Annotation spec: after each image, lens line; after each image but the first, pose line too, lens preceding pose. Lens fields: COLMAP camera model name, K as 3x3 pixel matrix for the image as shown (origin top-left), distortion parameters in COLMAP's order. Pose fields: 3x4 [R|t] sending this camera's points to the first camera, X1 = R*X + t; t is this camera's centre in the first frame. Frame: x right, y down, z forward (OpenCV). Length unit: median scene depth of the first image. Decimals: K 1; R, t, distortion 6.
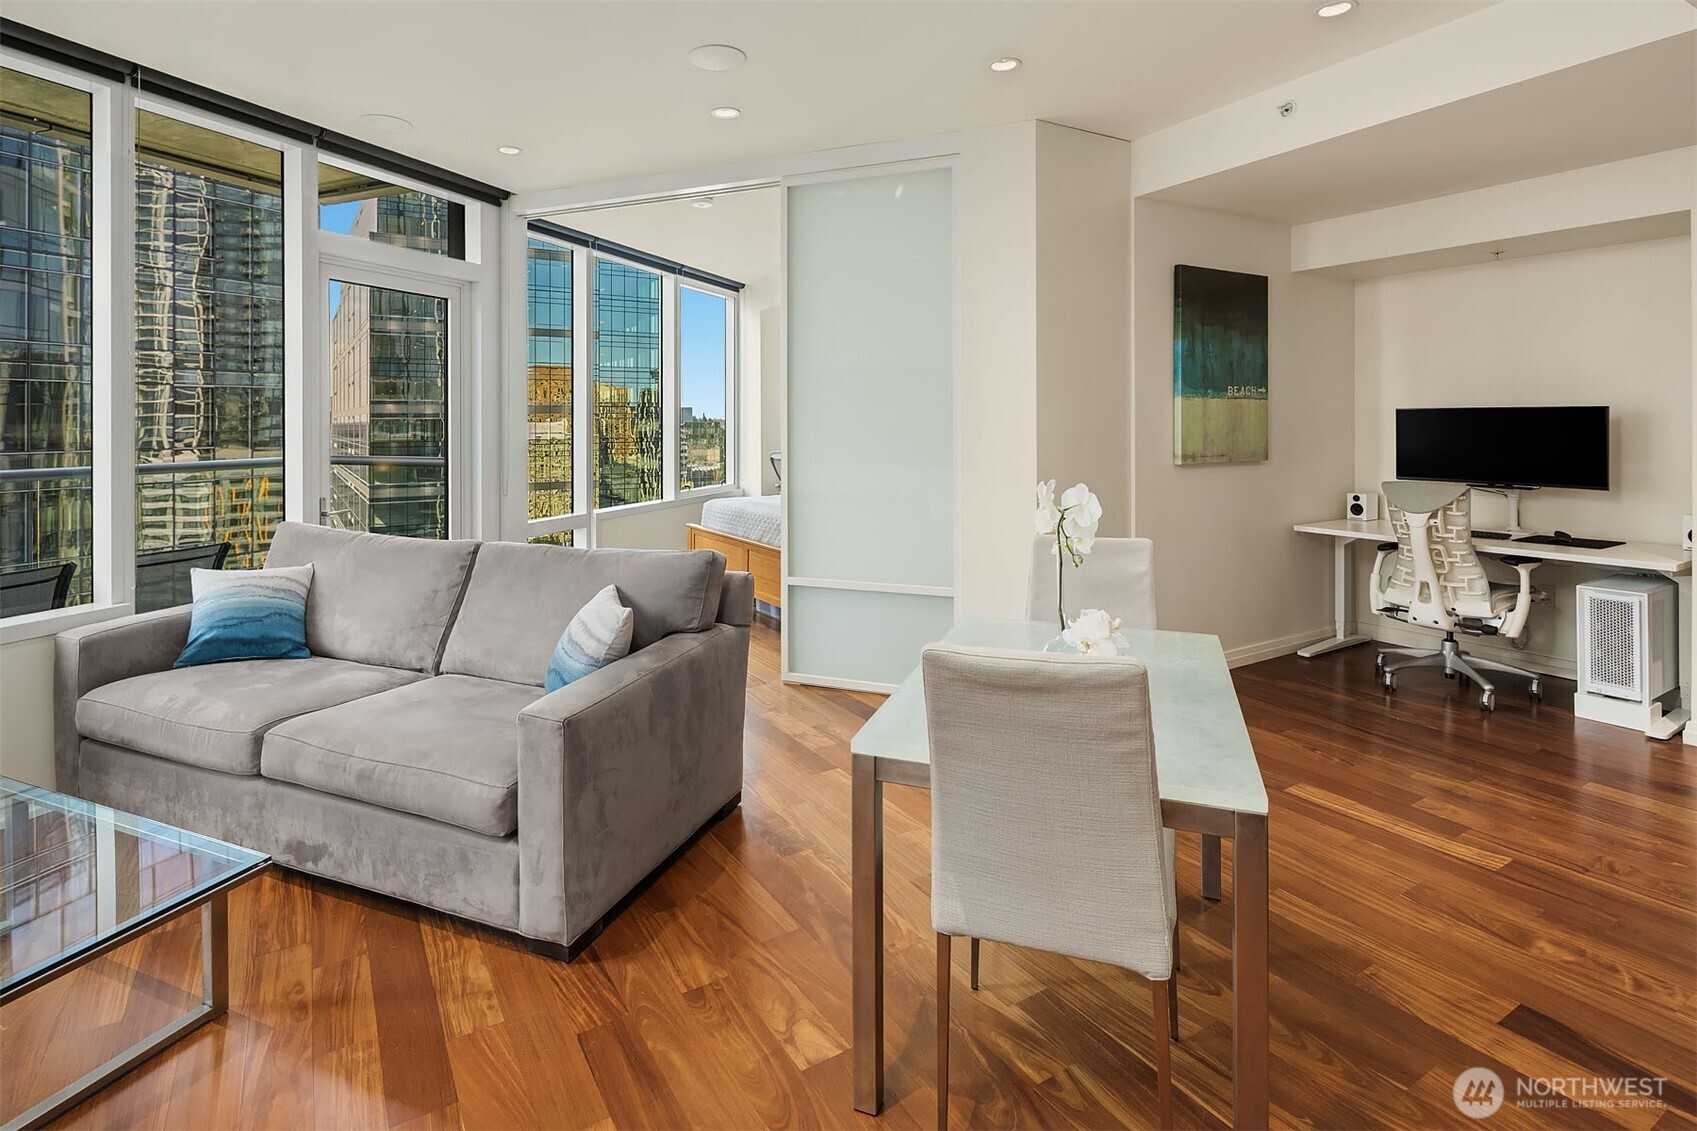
lens RADIAL K [[849.1, 0, 803.2], [0, 849.1, 411.5], [0, 0, 1]] dist [0.000419, -0.001409]
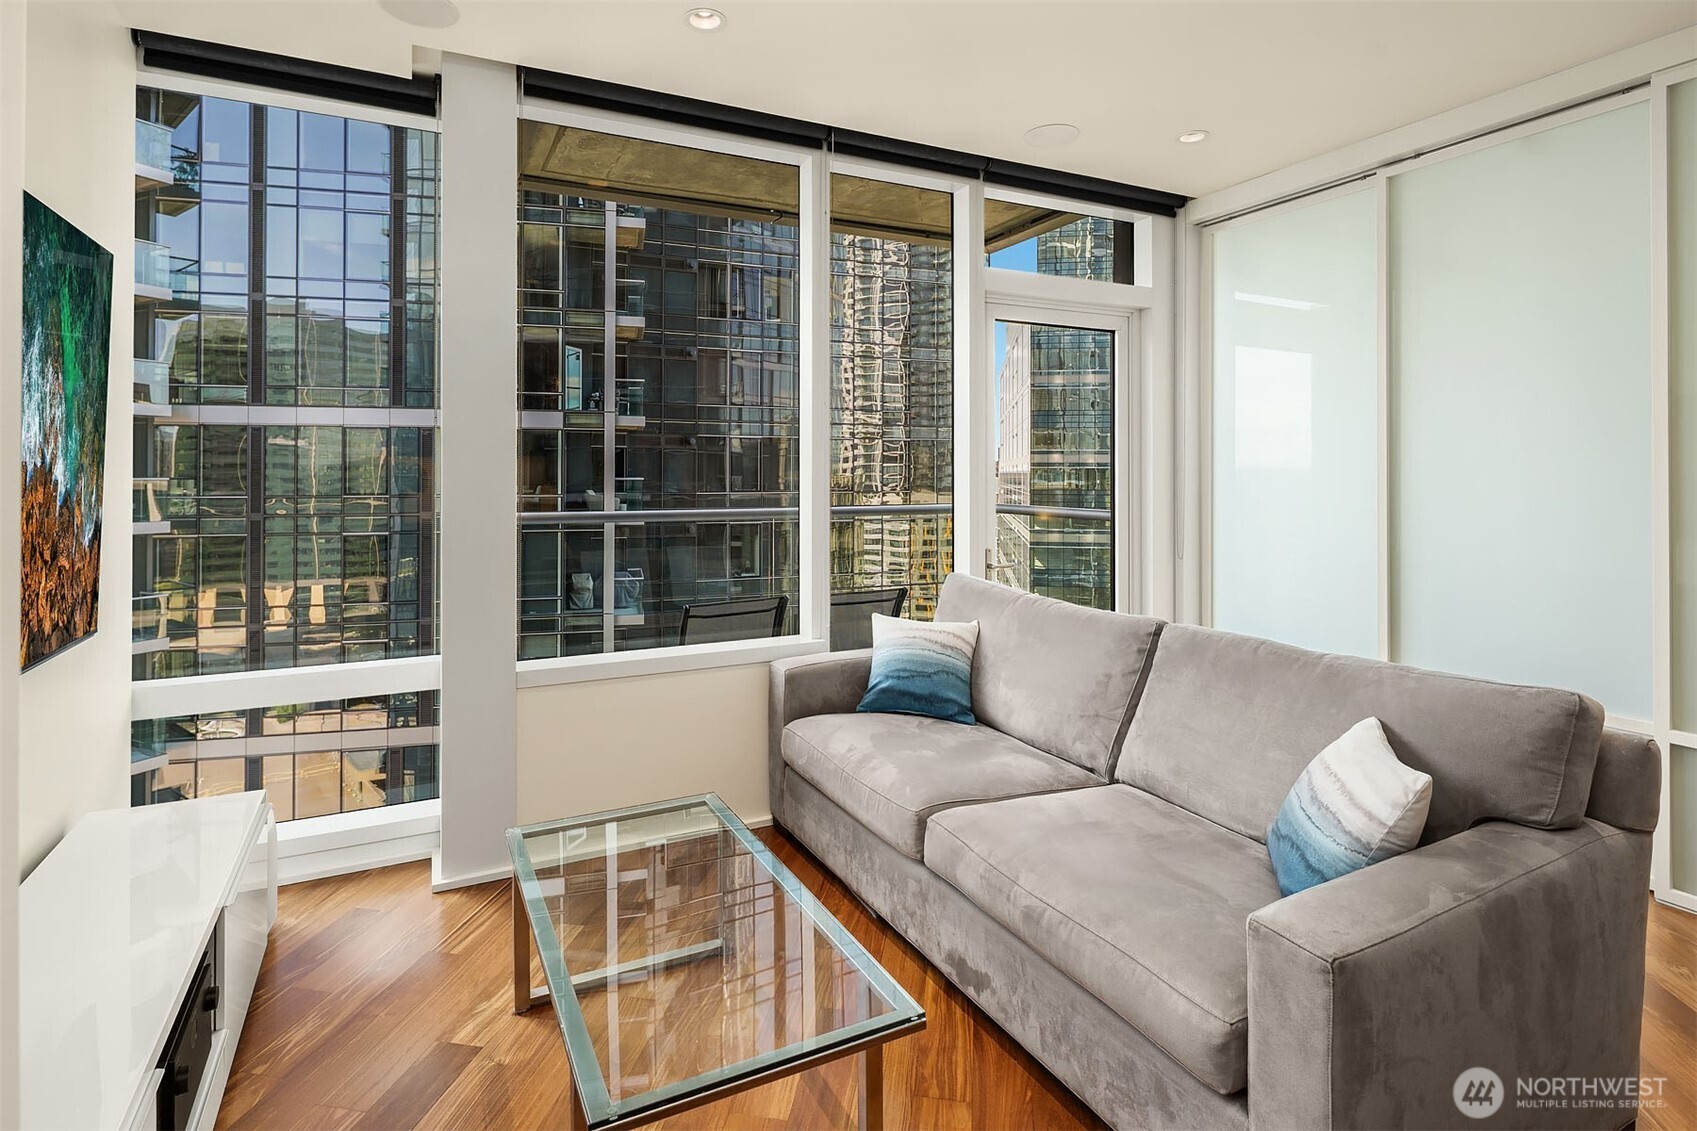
lens RADIAL K [[853.3, 0, 820.3], [0, 853.3, 467.3], [0, 0, 1]] dist [0.002959, -0.000177]
pose [[0.756219, 0.004198, -0.654305, -0.104299], [0.000671, 0.999974, 0.007192, 0.003460], [0.654318, -0.005878, 0.756196, 0.193799]]
